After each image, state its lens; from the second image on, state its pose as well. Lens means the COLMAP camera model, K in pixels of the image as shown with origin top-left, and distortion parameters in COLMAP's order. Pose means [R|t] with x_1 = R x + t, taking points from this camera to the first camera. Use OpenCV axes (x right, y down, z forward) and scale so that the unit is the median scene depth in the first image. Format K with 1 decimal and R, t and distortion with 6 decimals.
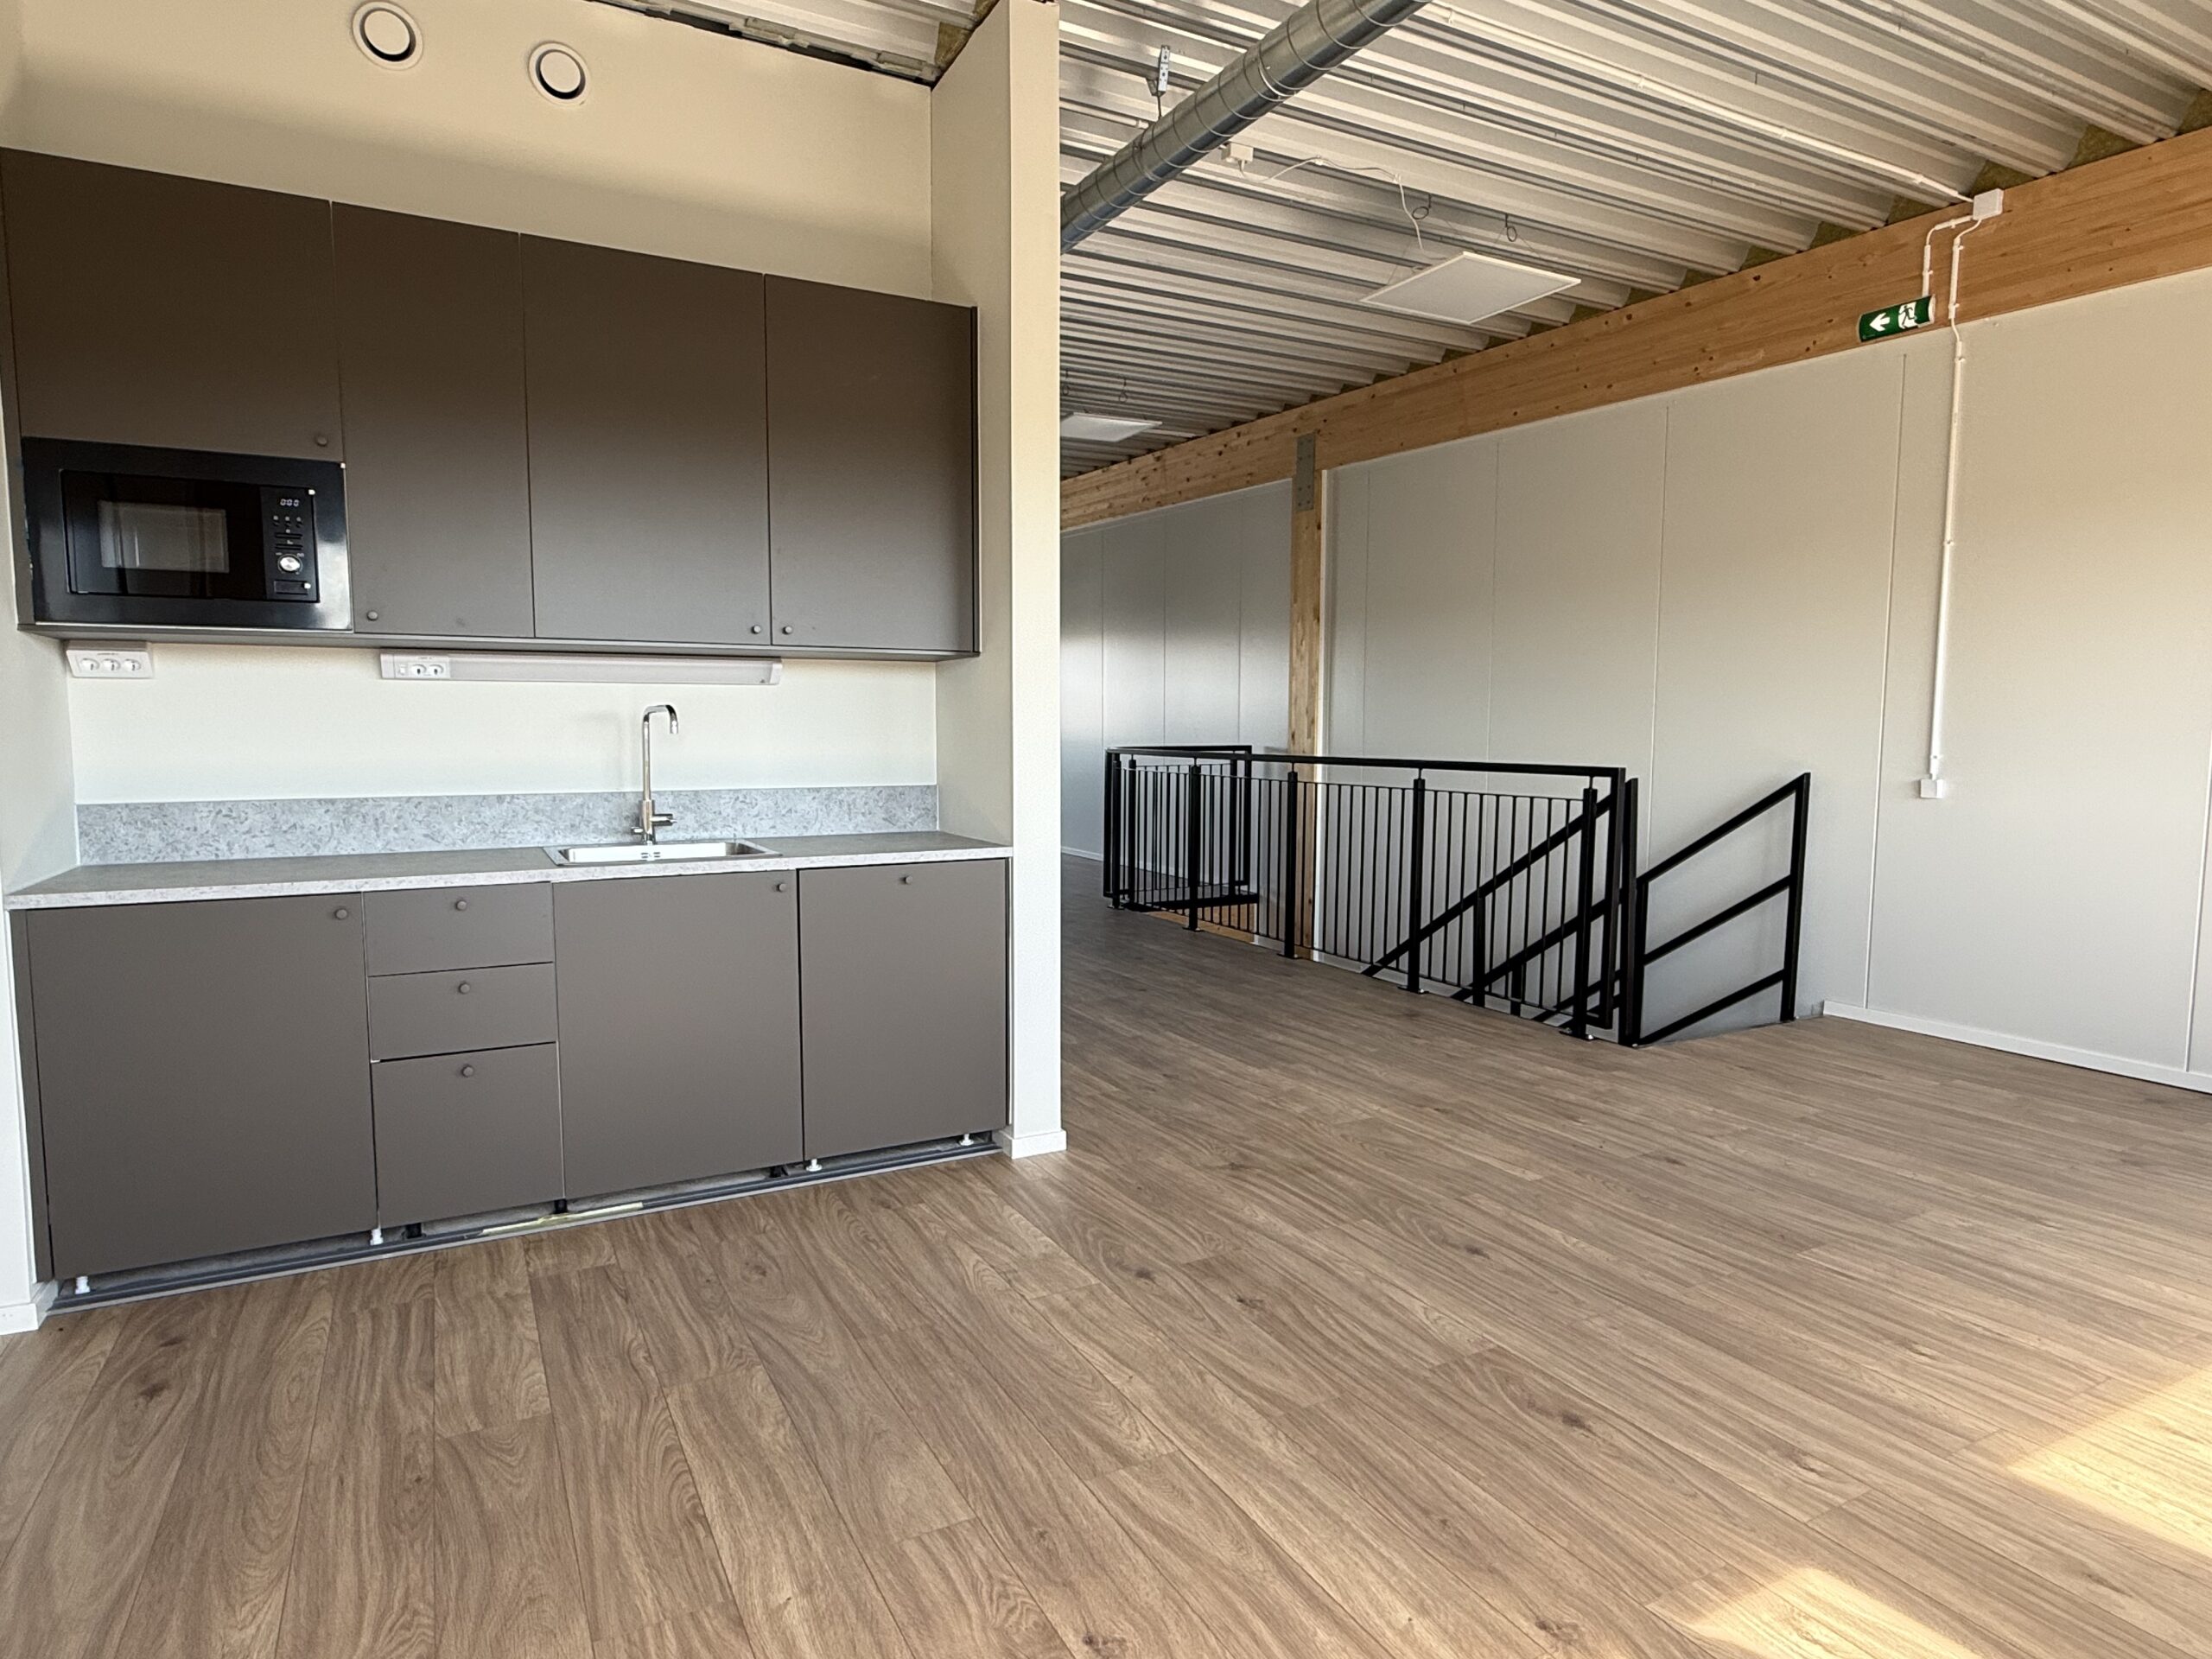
lens RADIAL K [[1253.7, 0, 1100.8], [0, 1253.7, 836.3], [0, 0, 1]] dist [0.000170, -0.000069]
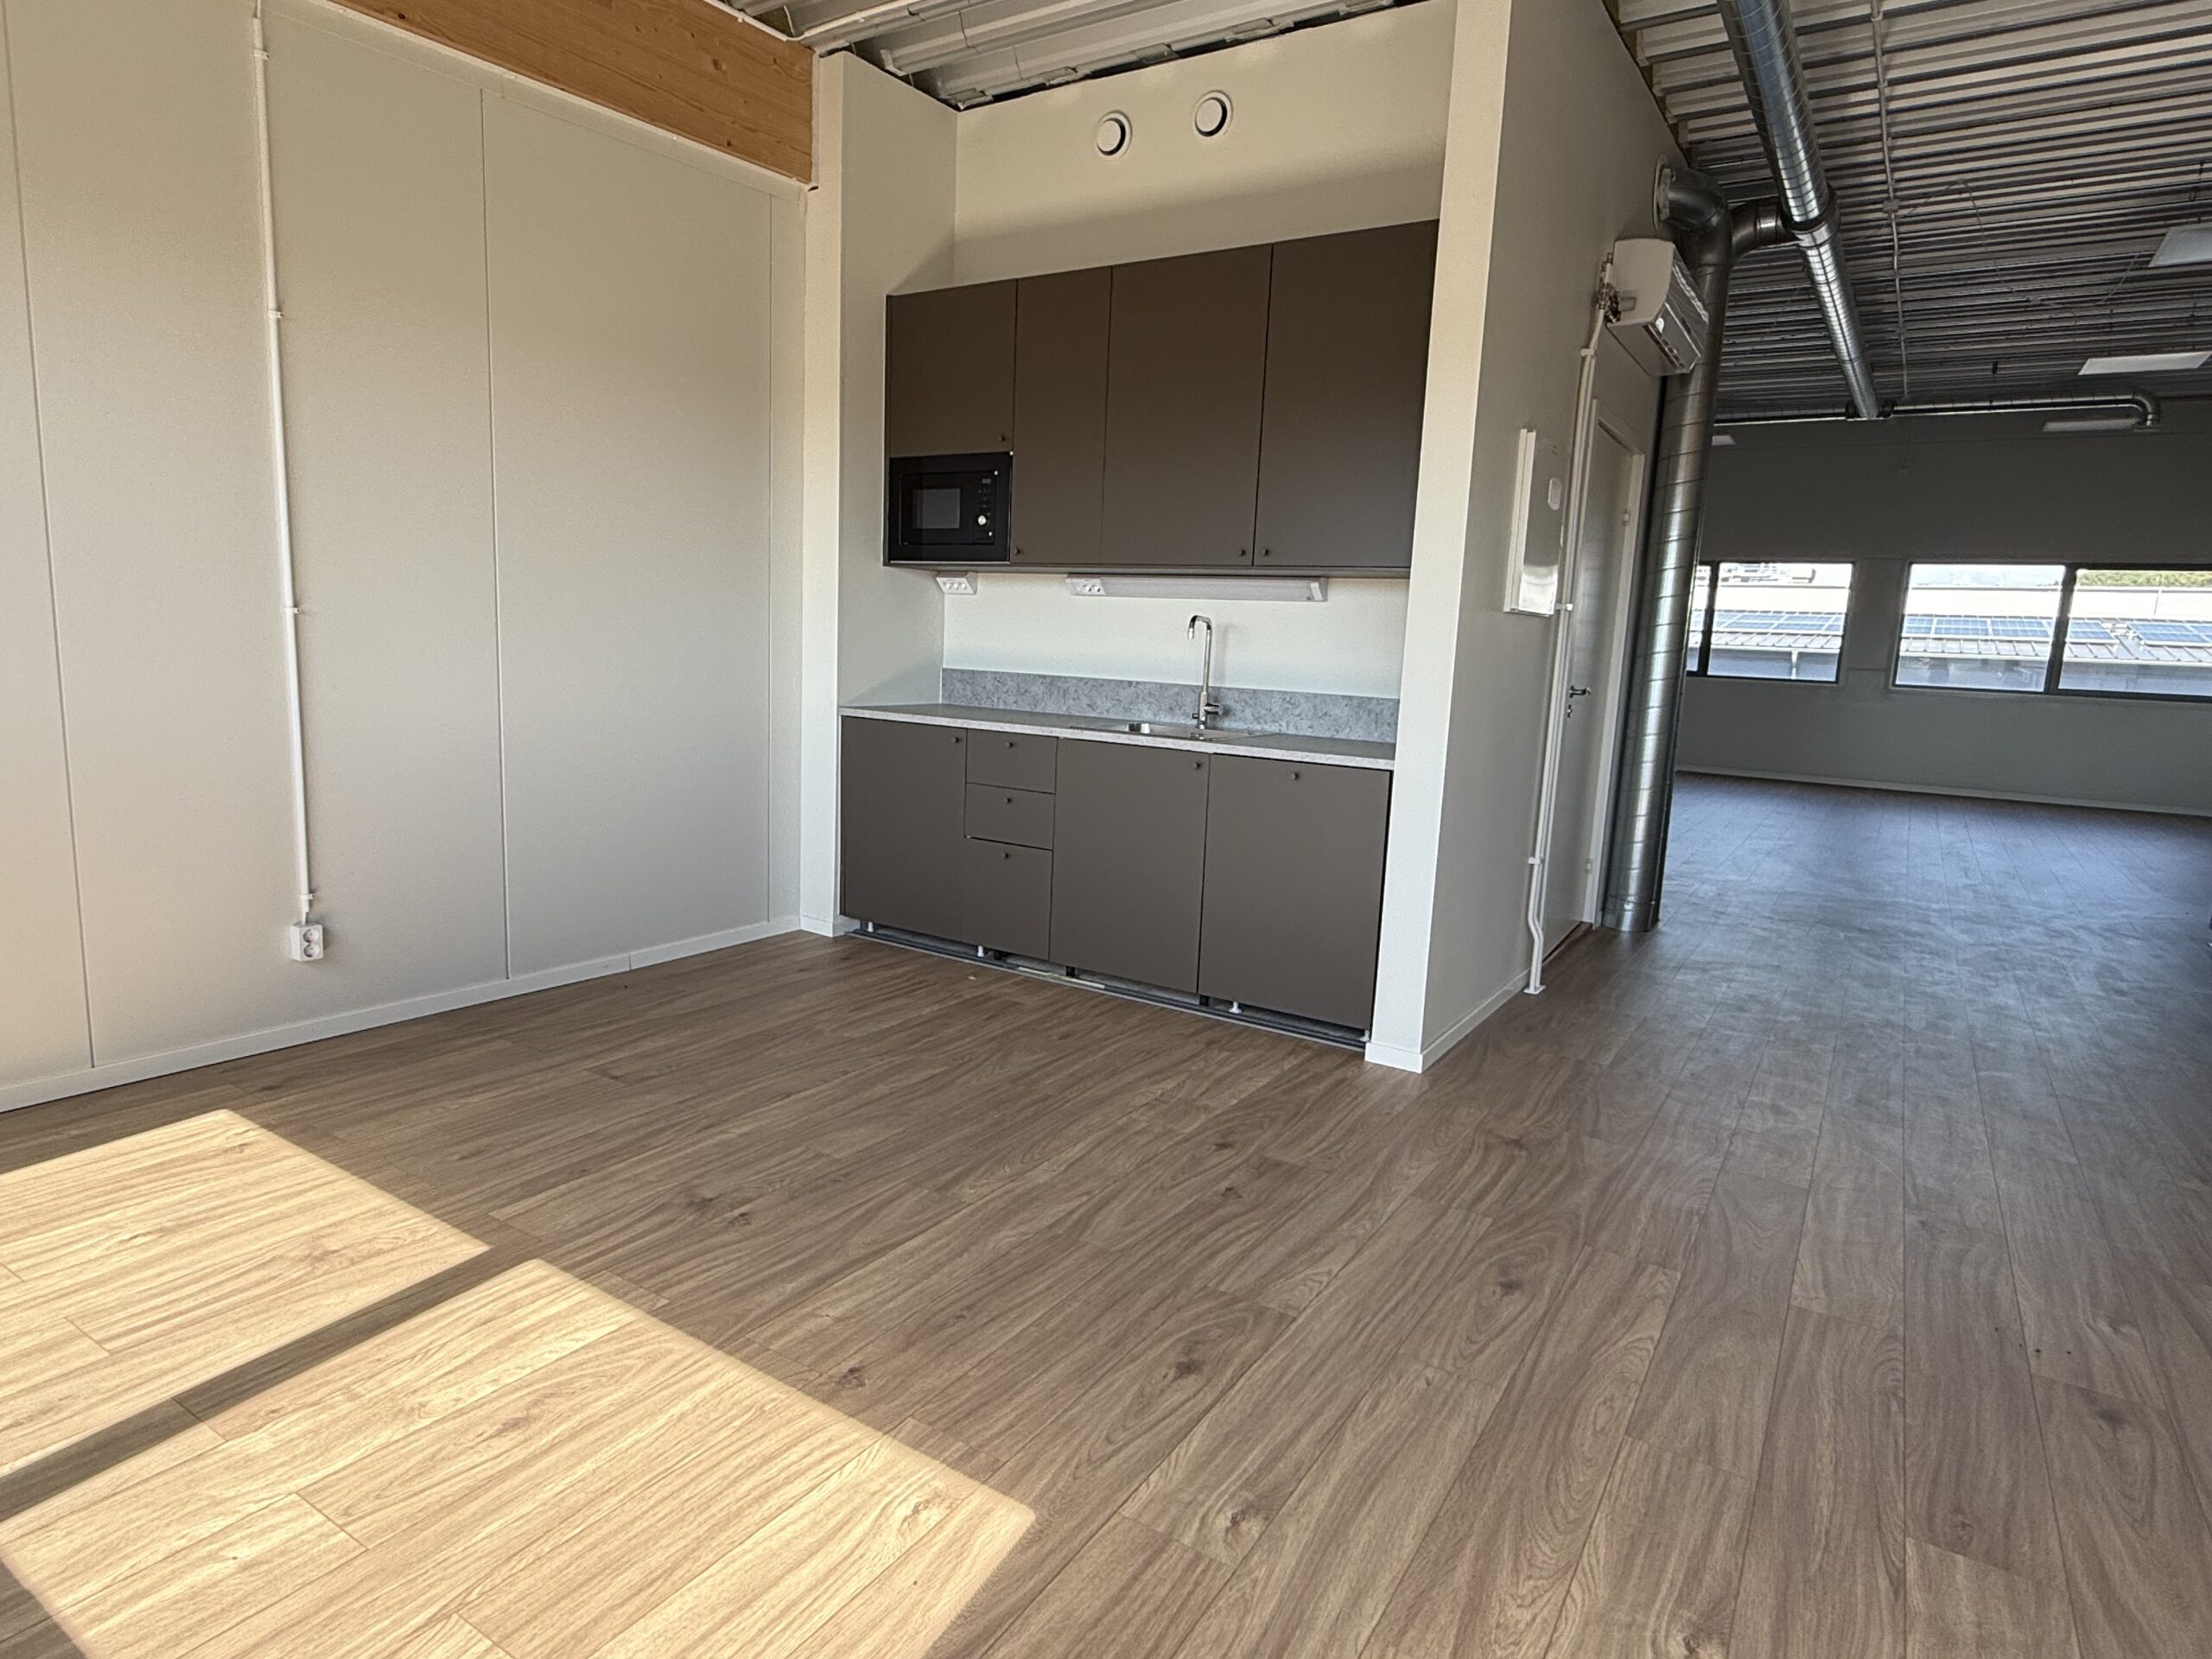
lens RADIAL K [[1253.7, 0, 1100.8], [0, 1253.7, 836.3], [0, 0, 1]] dist [0.000170, -0.000069]
pose [[0.487709, 0.161609, -0.857917, 0.850905], [-0.121195, 0.985734, 0.116790, -0.025726], [0.864553, 0.047016, 0.500338, 0.349017]]
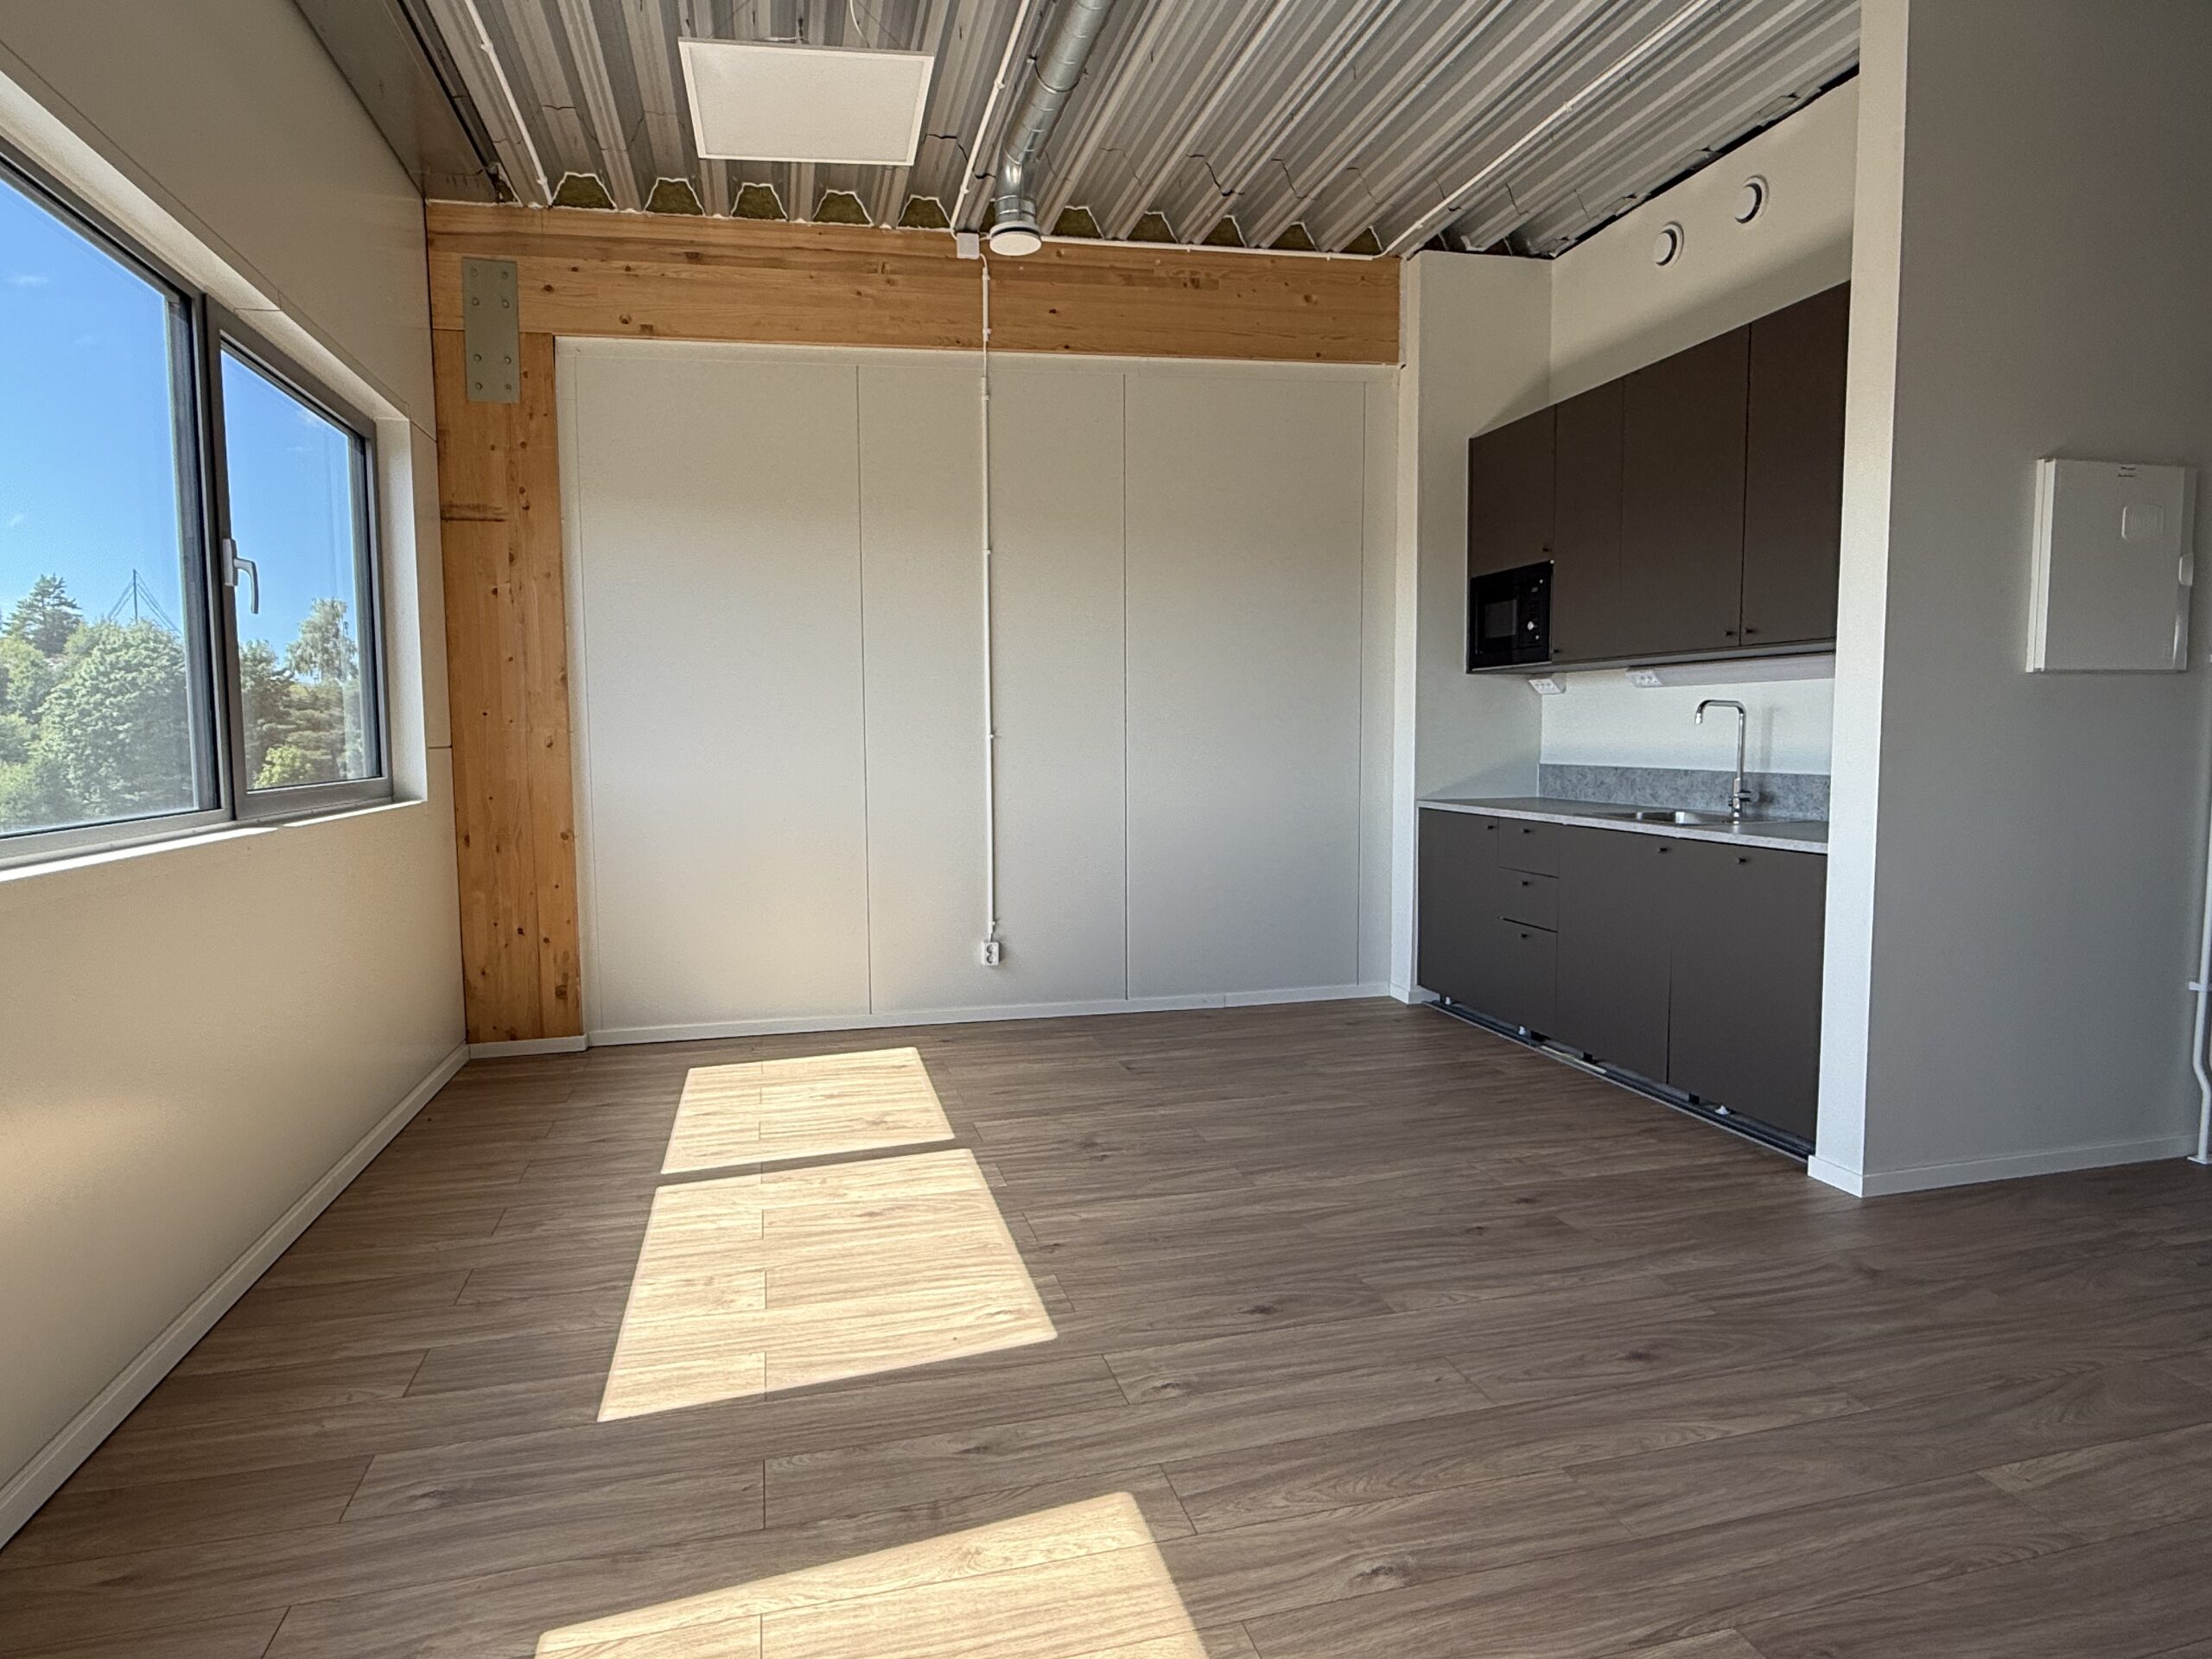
lens RADIAL K [[1253.7, 0, 1100.8], [0, 1253.7, 836.3], [0, 0, 1]] dist [0.000170, -0.000069]
pose [[-0.228811, 0.082681, -0.969953, 1.170331], [-0.079904, 0.991429, 0.103361, -0.061082], [0.970186, 0.101154, -0.220244, 0.828445]]
